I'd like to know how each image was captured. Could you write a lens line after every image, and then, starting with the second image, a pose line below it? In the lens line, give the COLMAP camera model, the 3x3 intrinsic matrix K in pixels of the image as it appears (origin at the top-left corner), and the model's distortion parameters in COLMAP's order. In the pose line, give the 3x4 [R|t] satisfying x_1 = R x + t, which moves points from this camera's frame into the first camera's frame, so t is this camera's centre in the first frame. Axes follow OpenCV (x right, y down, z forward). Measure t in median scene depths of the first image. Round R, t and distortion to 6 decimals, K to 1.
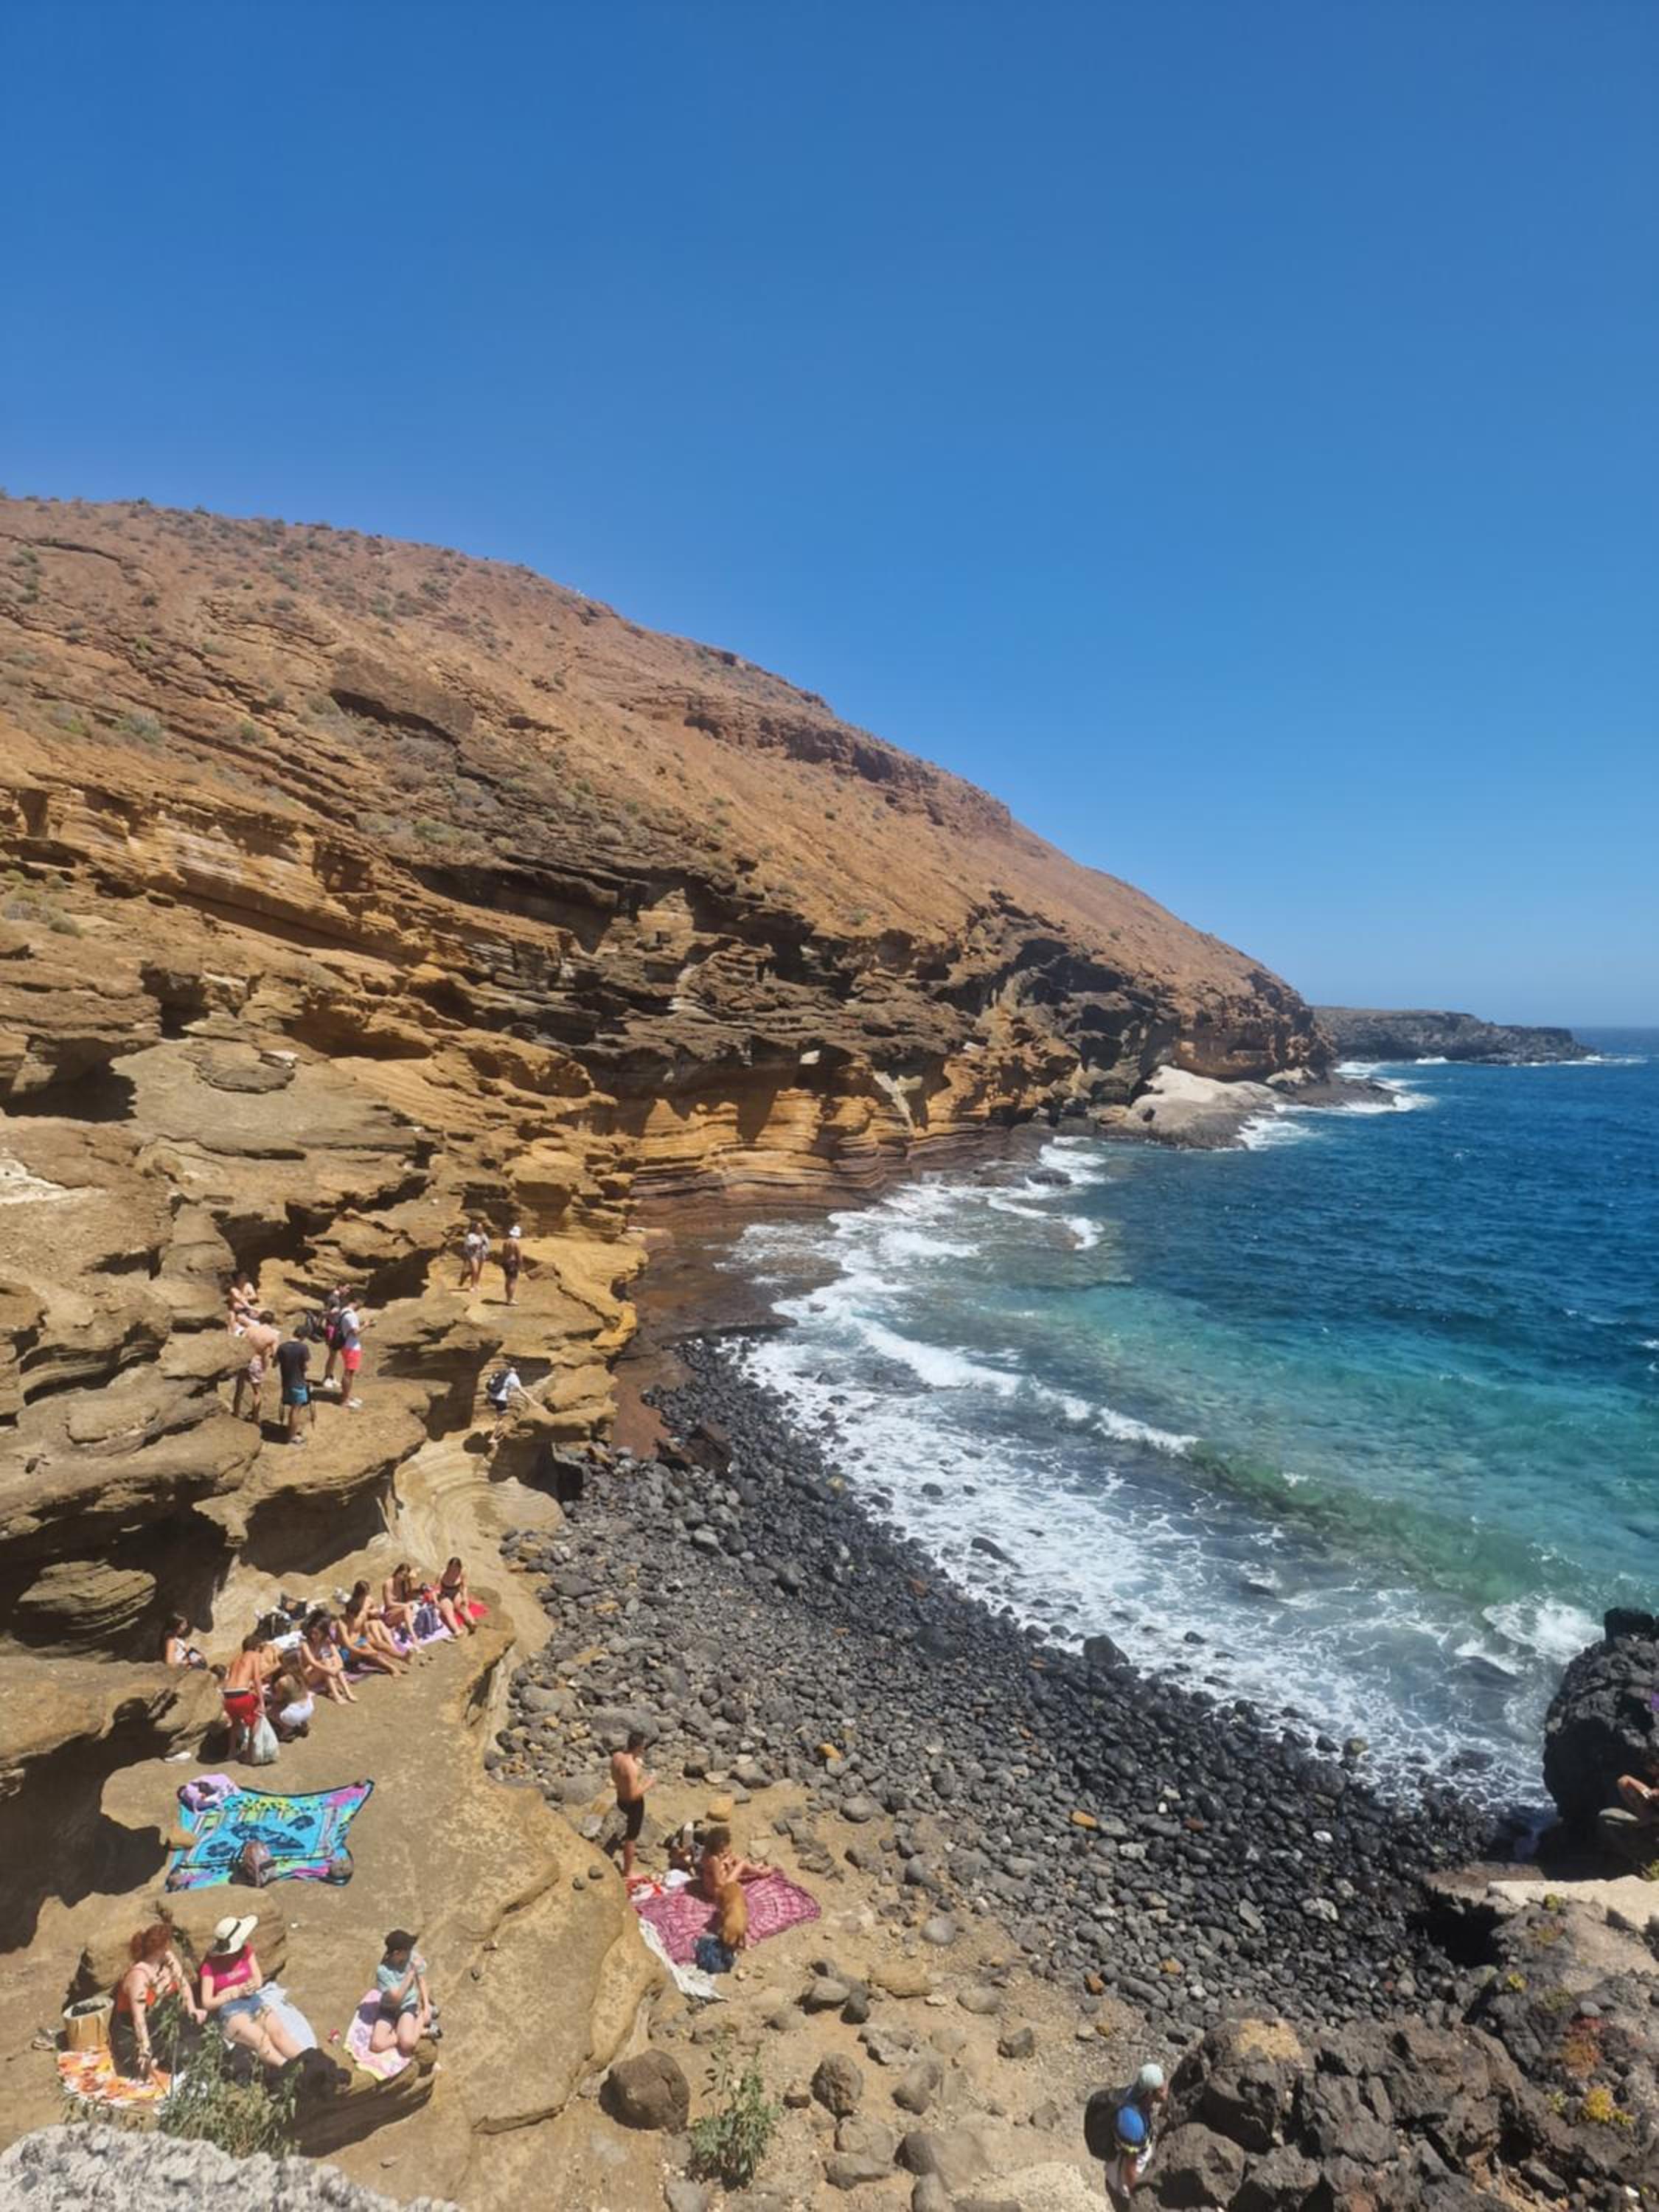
lens RADIAL K [[1483.1, 0, 806.8], [0, 1483.1, 1132.4], [0, 0, 1]] dist [0.085386, -0.073454]
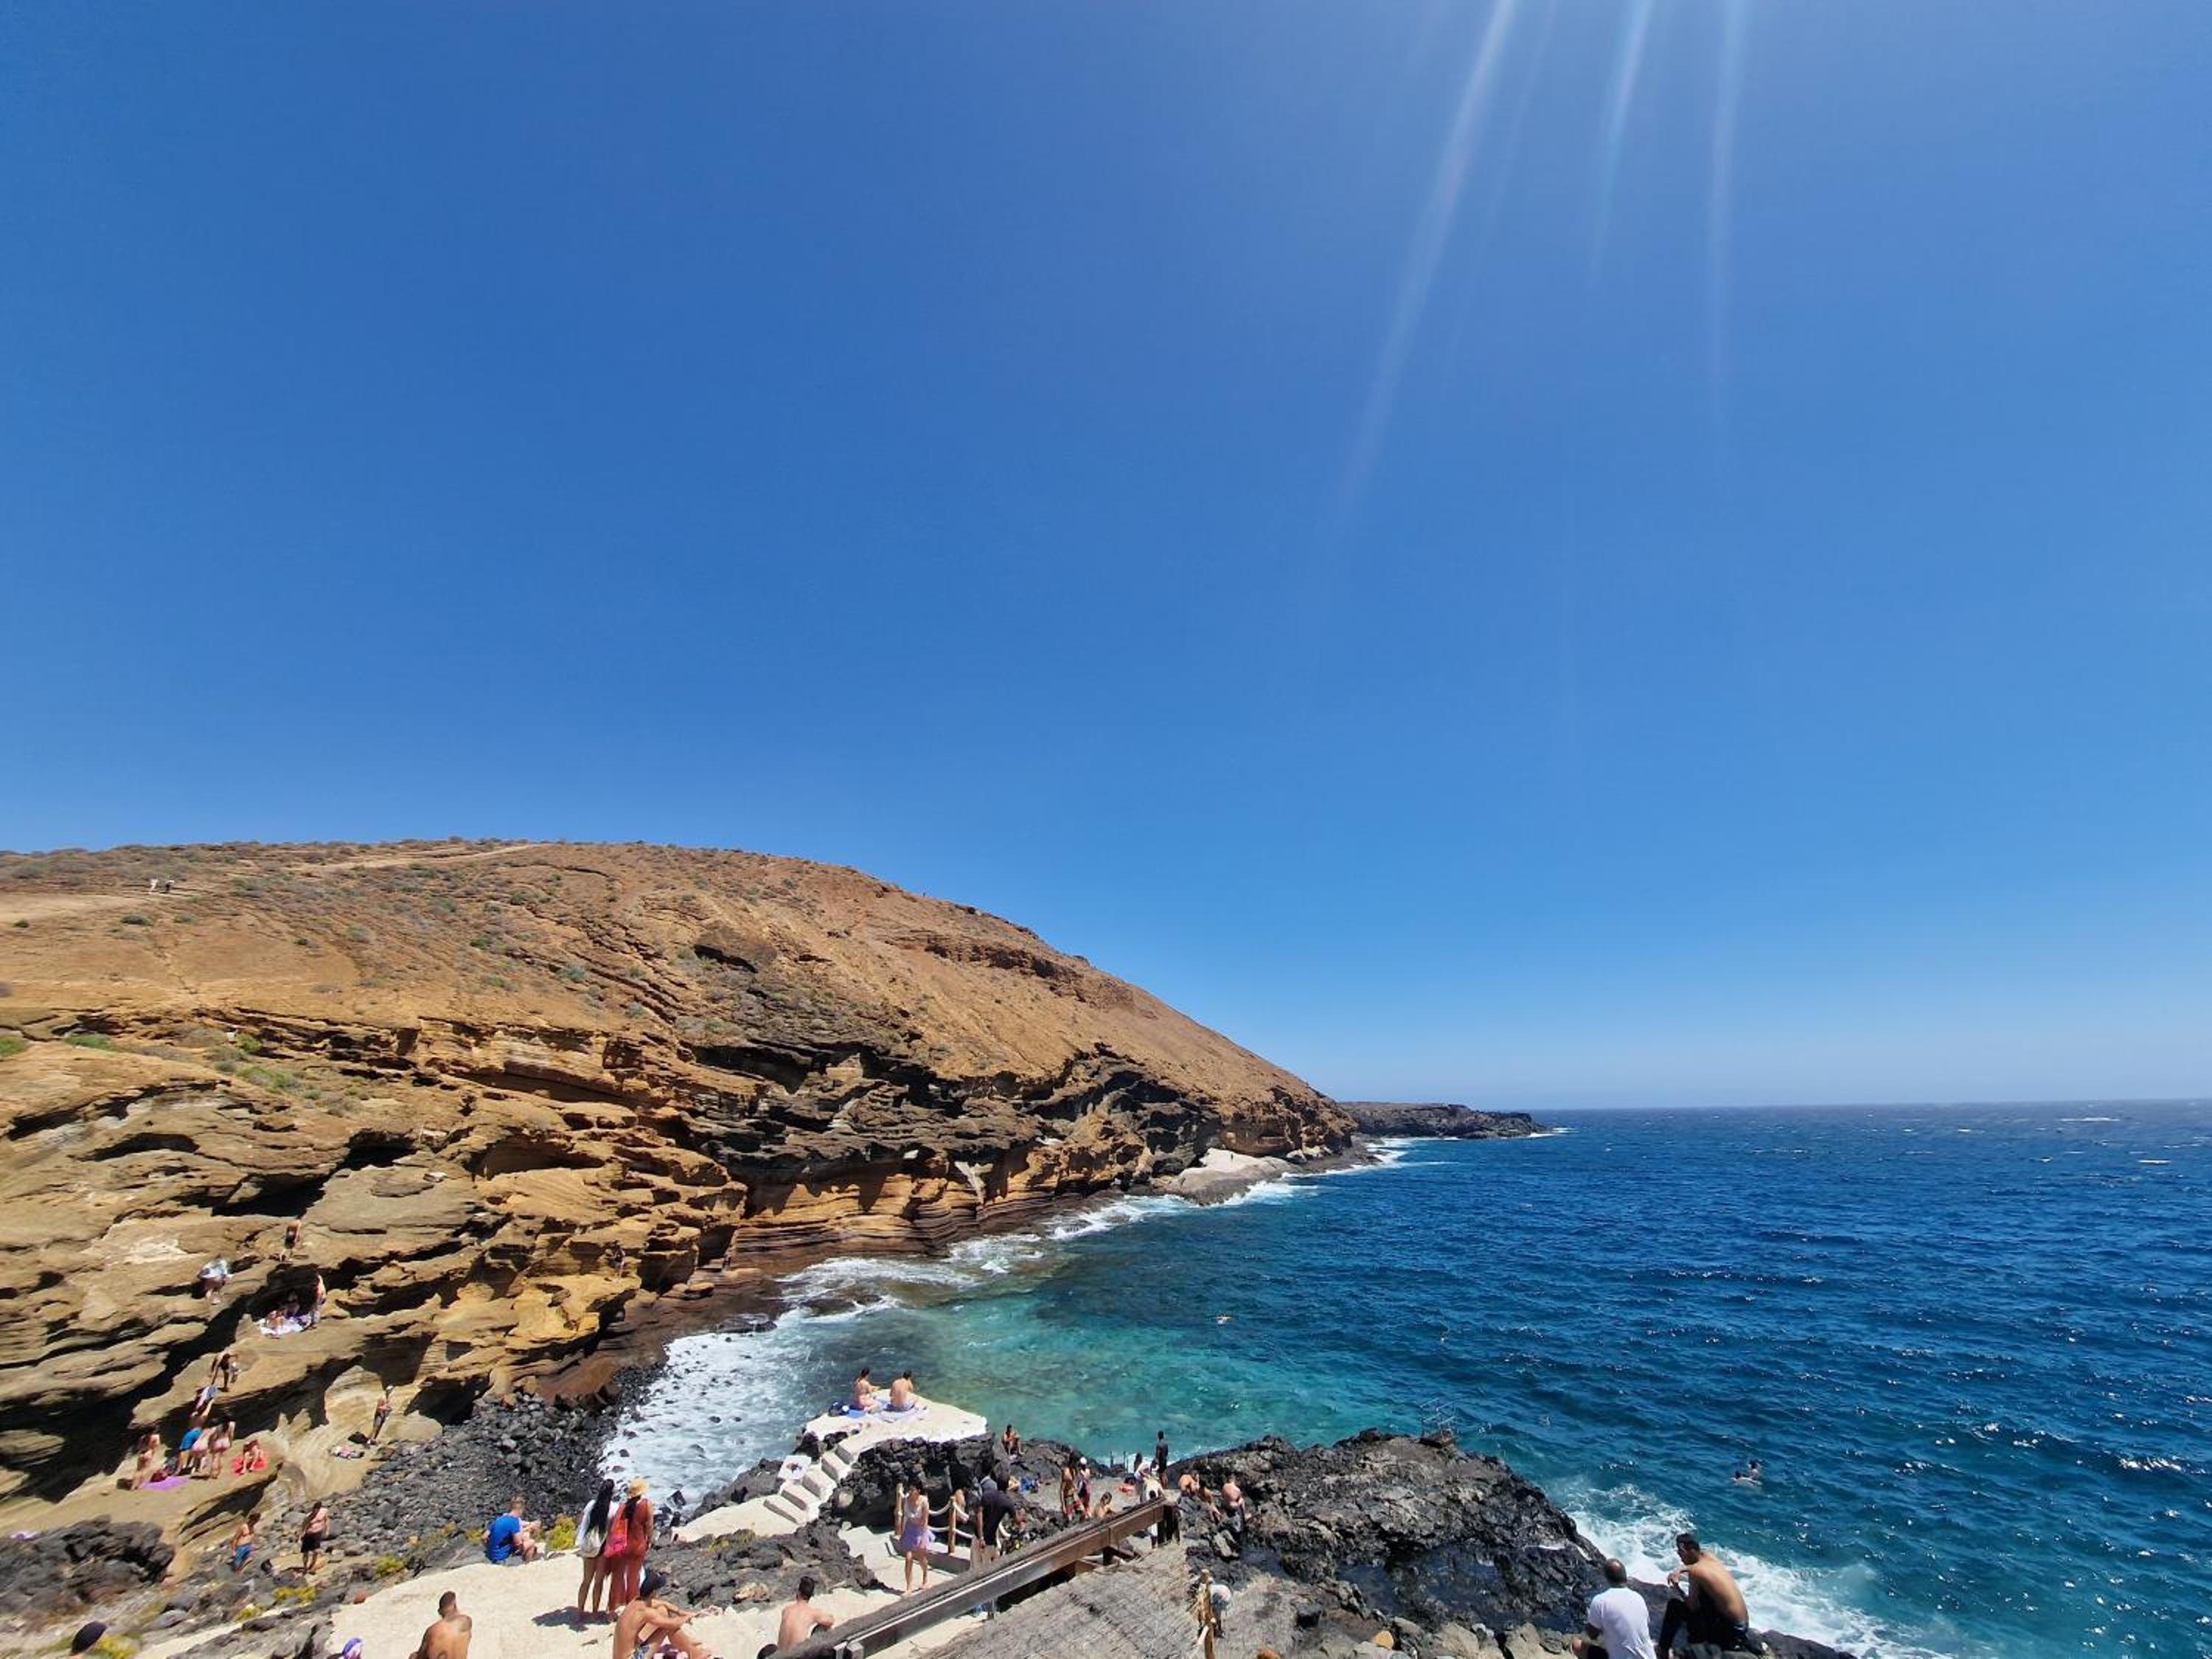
lens RADIAL K [[915.9, 0, 1109.2], [0, 915.9, 817.3], [0, 0, 1]] dist [0.001615, 0.000080]
pose [[0.999374, -0.017150, 0.030934, 0.183226], [0.027656, 0.924110, -0.381124, -0.000919], [-0.022050, 0.381741, 0.924006, -0.112854]]
